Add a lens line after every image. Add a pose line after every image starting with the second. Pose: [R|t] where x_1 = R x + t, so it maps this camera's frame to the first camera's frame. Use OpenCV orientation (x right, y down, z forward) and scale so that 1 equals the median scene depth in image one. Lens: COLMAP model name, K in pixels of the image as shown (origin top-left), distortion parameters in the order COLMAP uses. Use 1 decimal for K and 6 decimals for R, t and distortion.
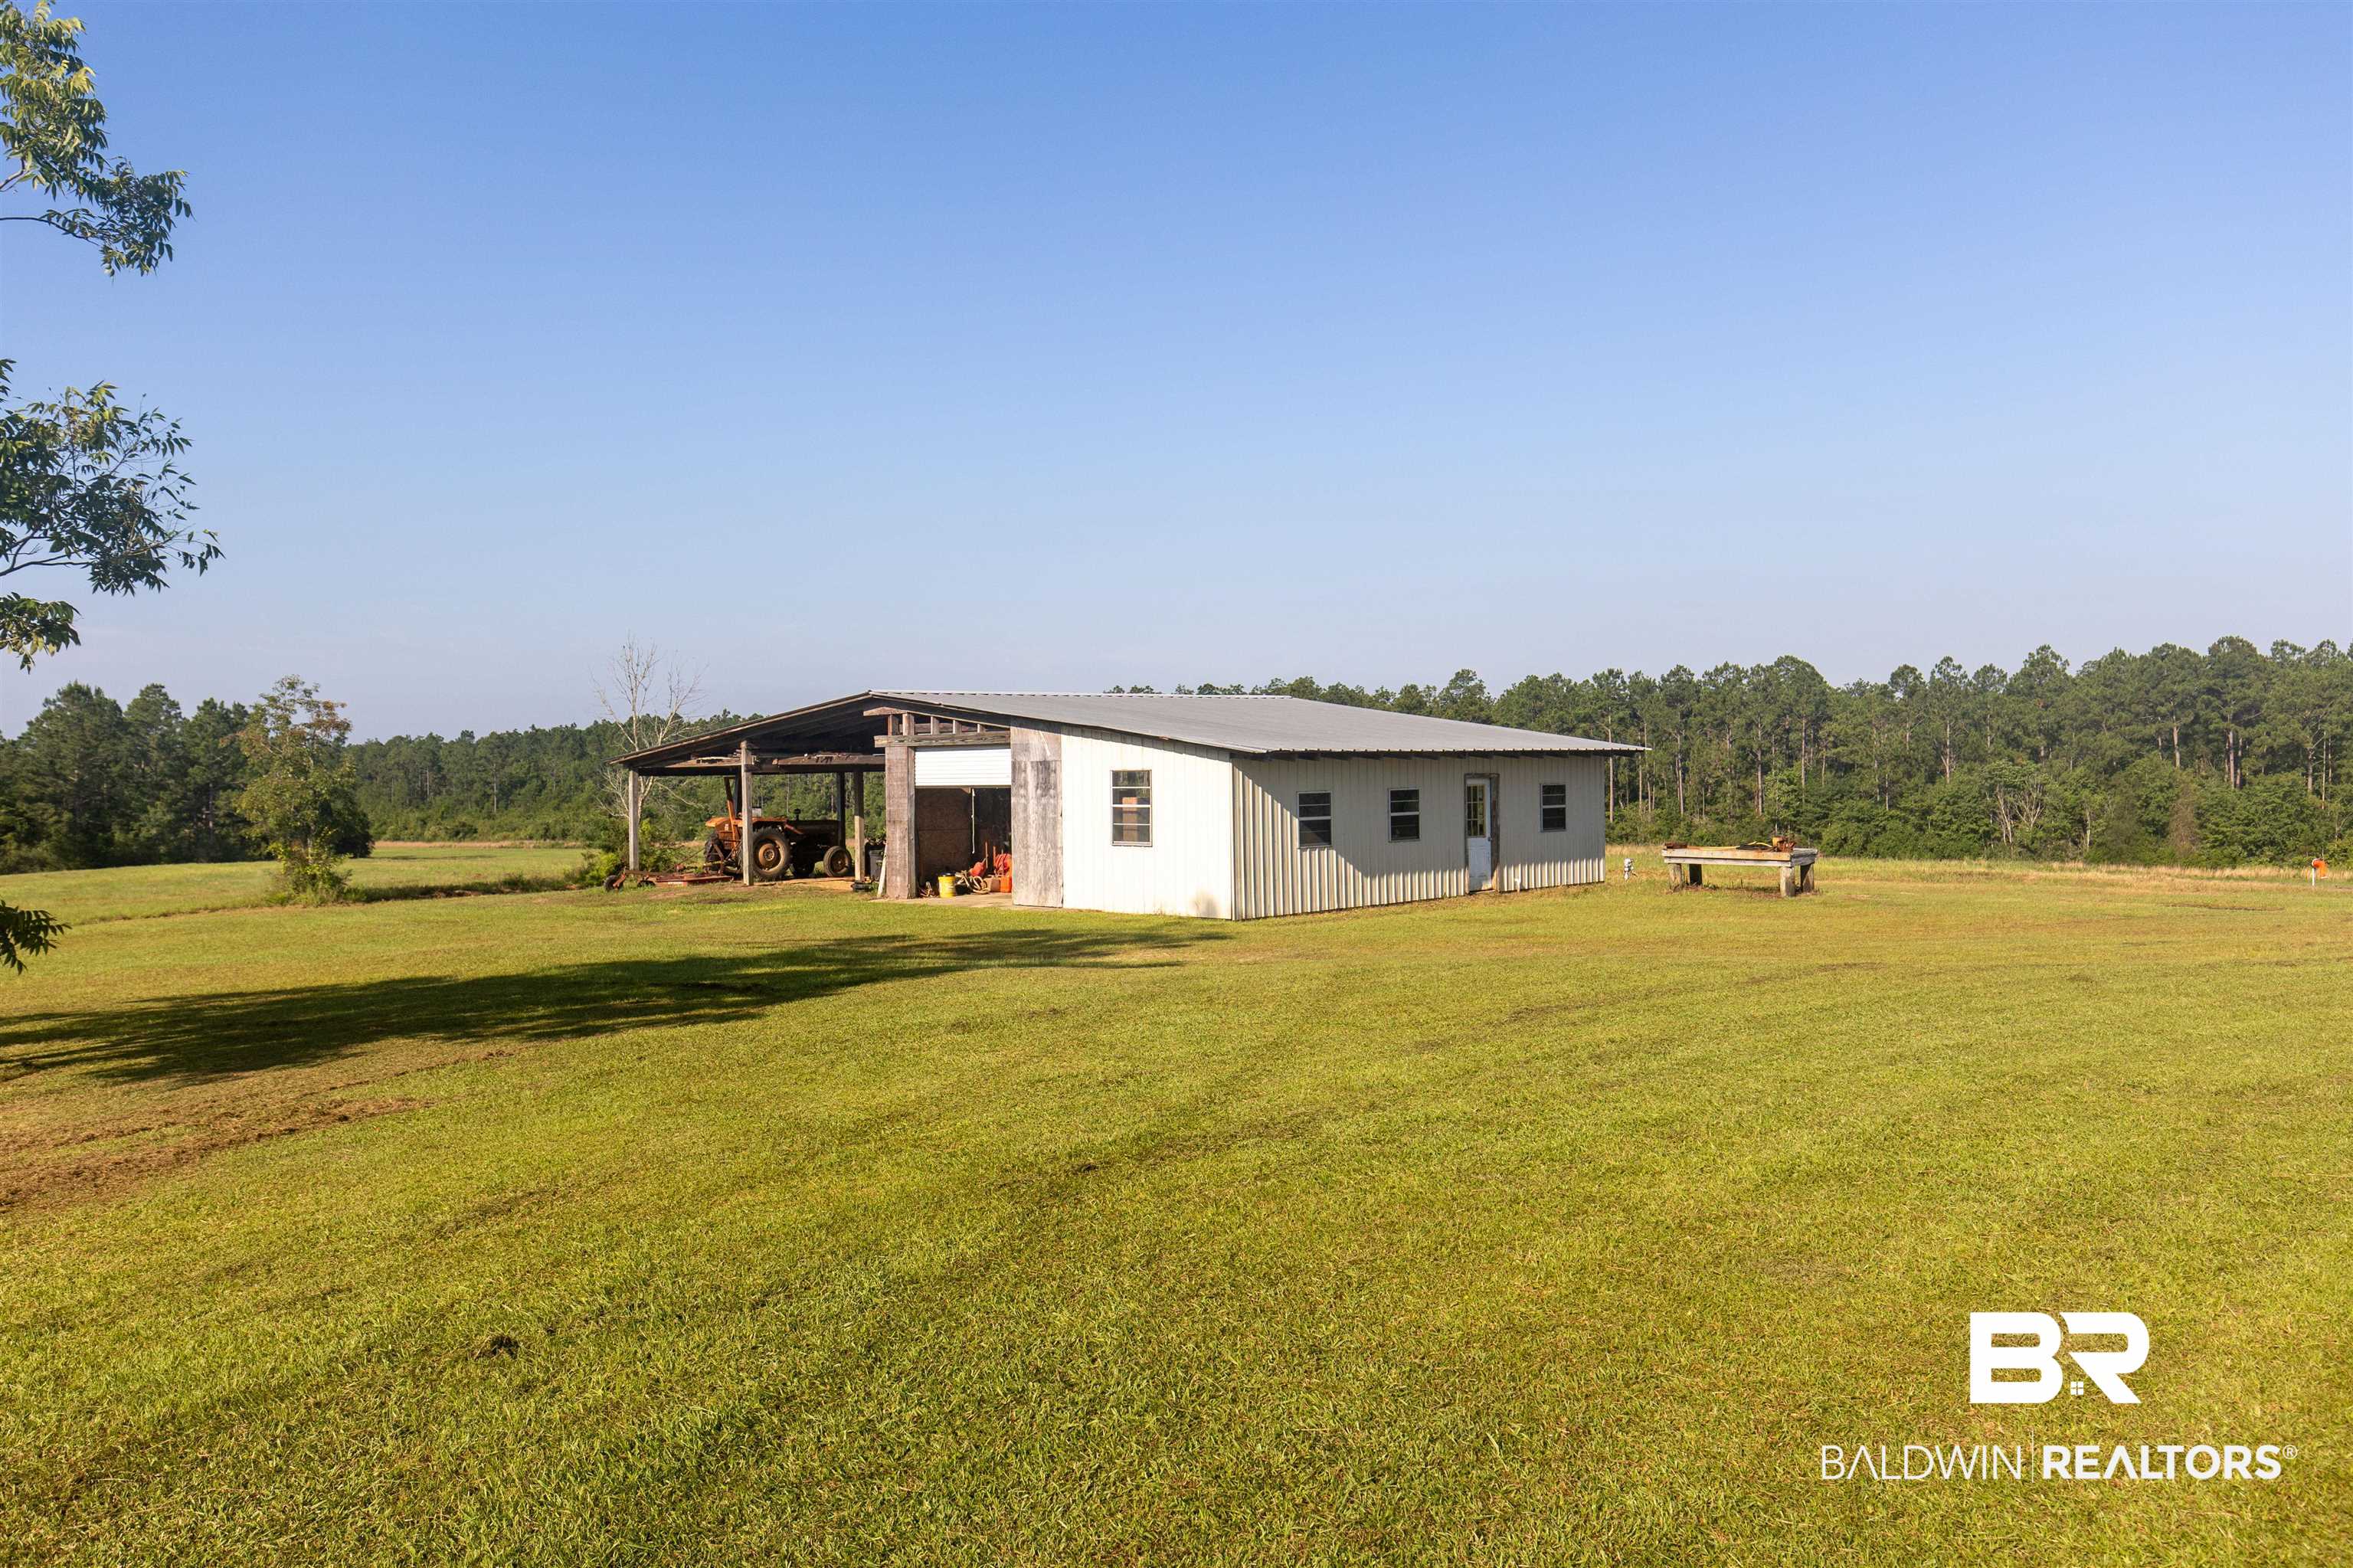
lens RADIAL K [[1950.8, 0, 1171.8], [0, 1950.8, 782.3], [0, 0, 1]] dist [-0.004529, -0.004222]
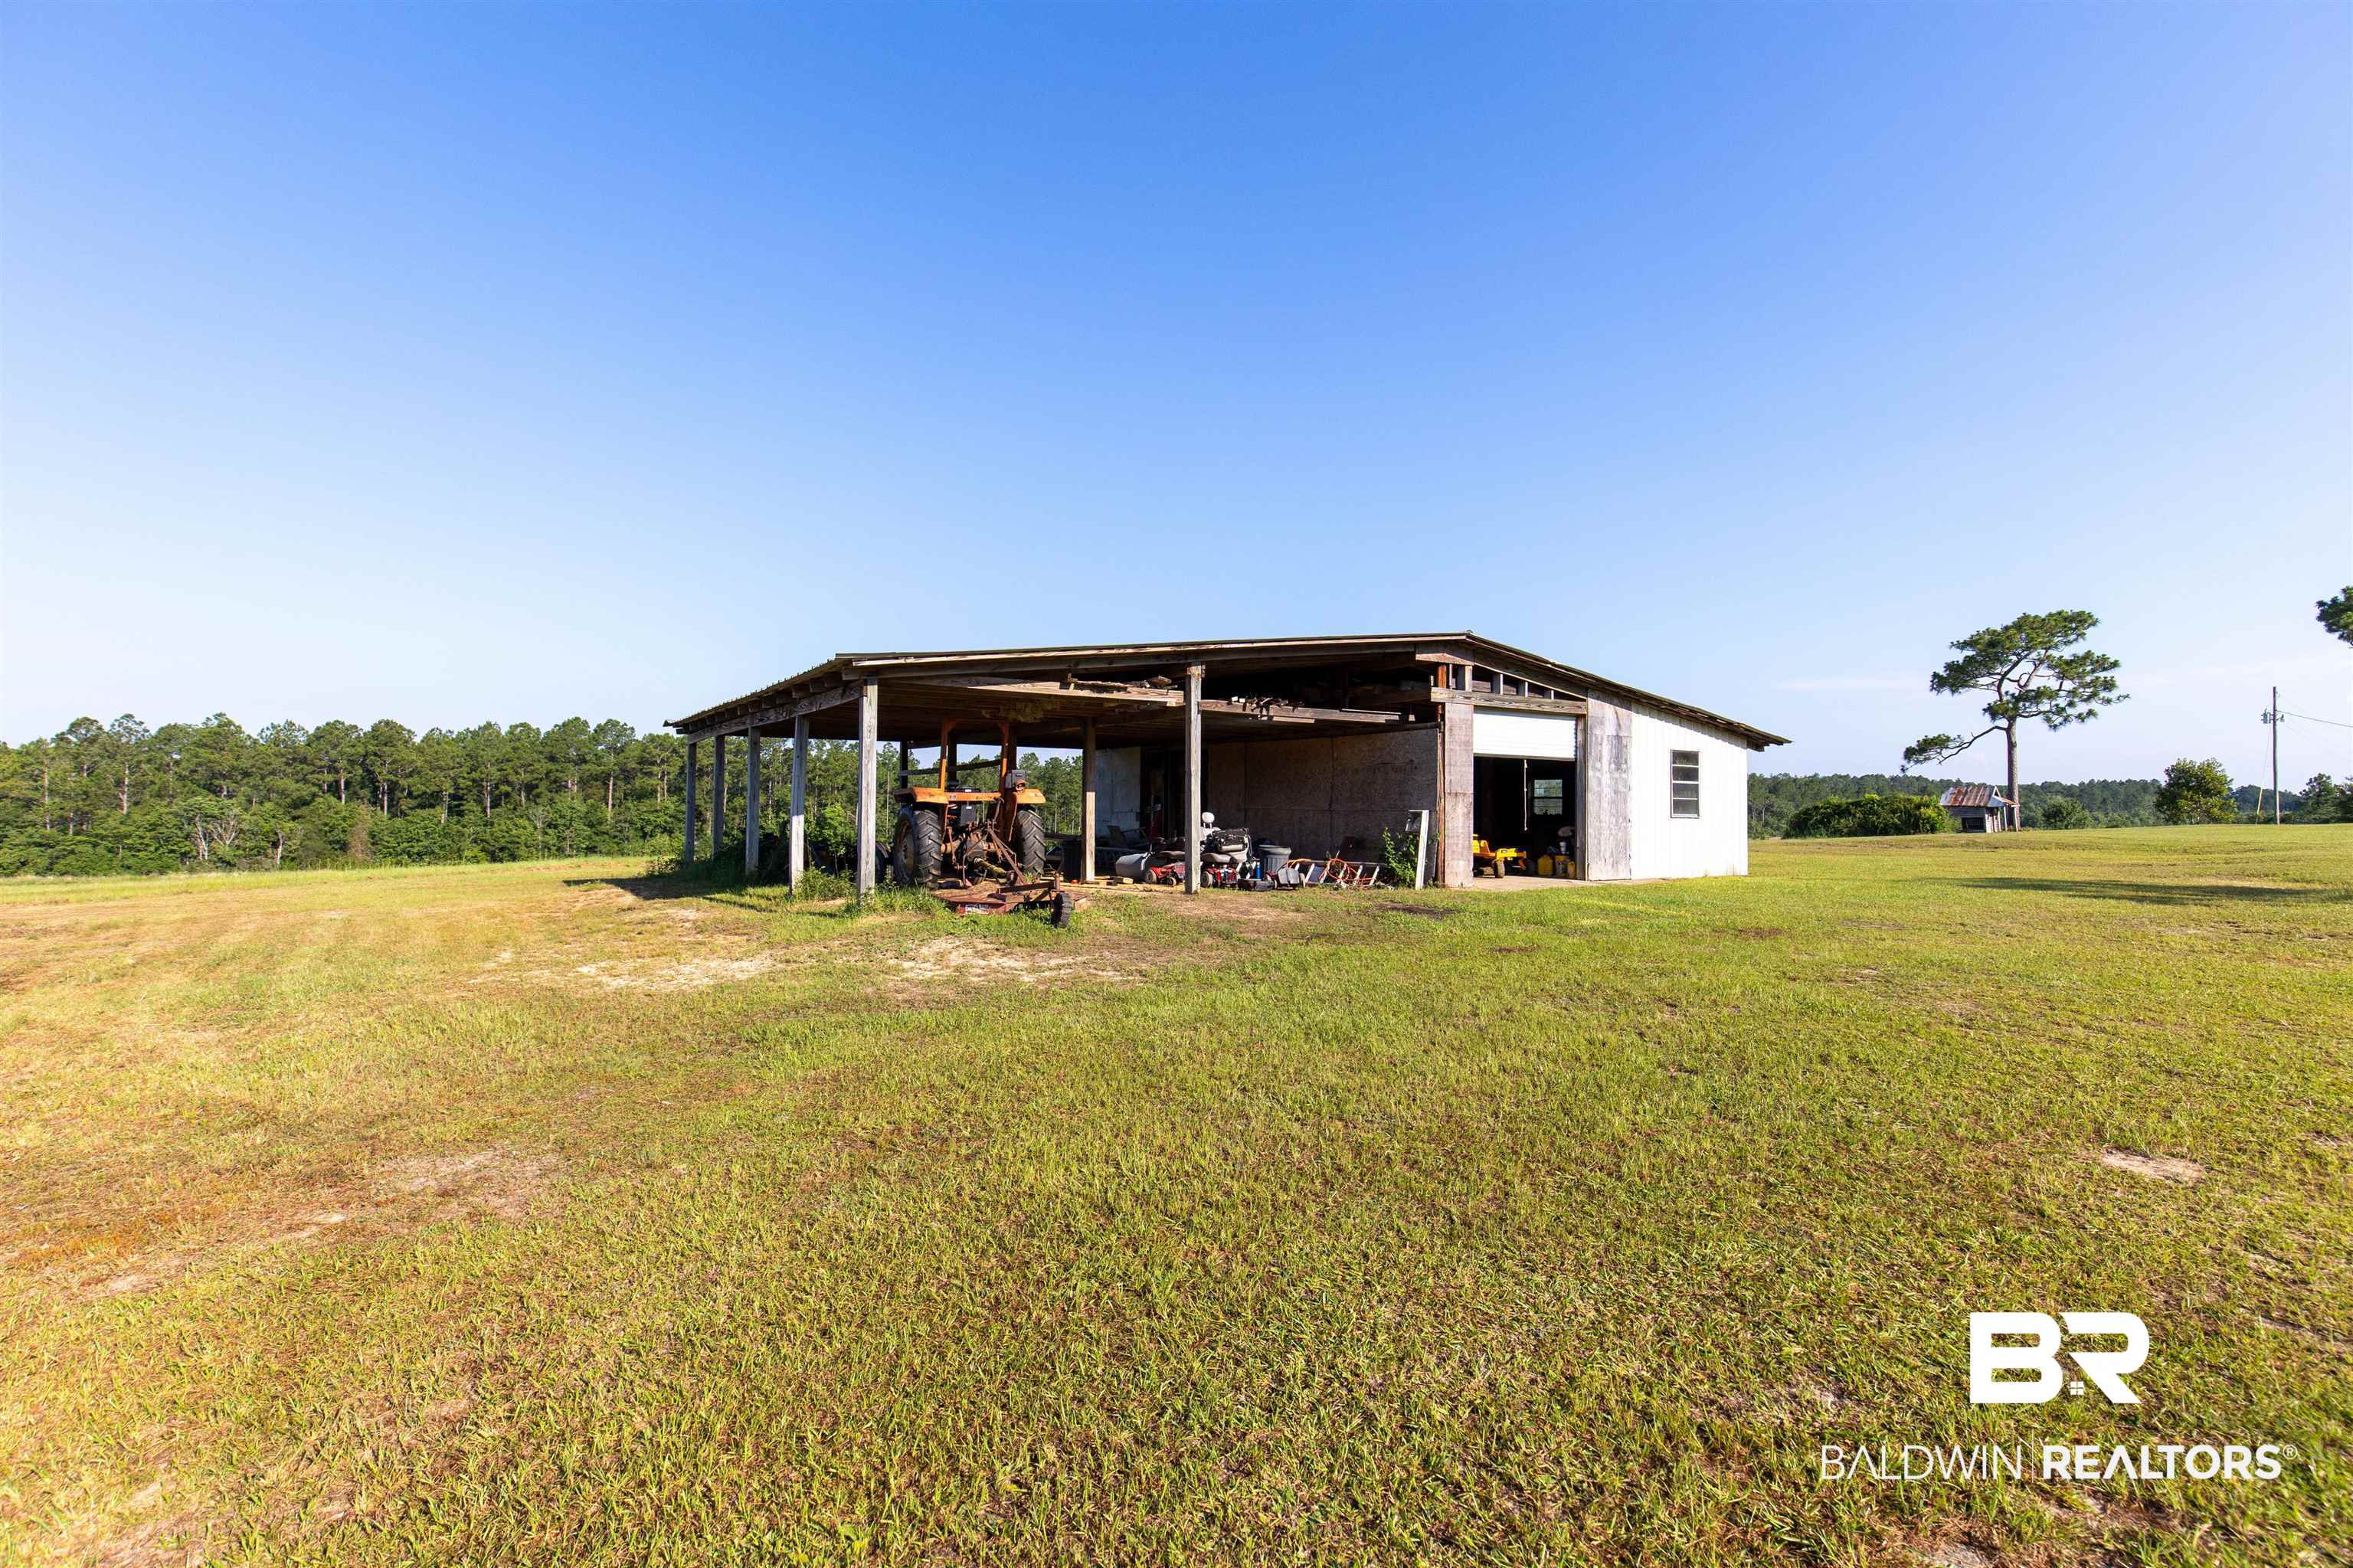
lens RADIAL K [[1042.1, 0, 1174.0], [0, 1042.1, 791.5], [0, 0, 1]] dist [0.000010, -0.000022]
pose [[0.213929, 0.030041, 0.976387, -0.593891], [-0.000333, 0.999529, -0.030680, 0.032051], [-0.976849, 0.006238, 0.213839, 1.022871]]
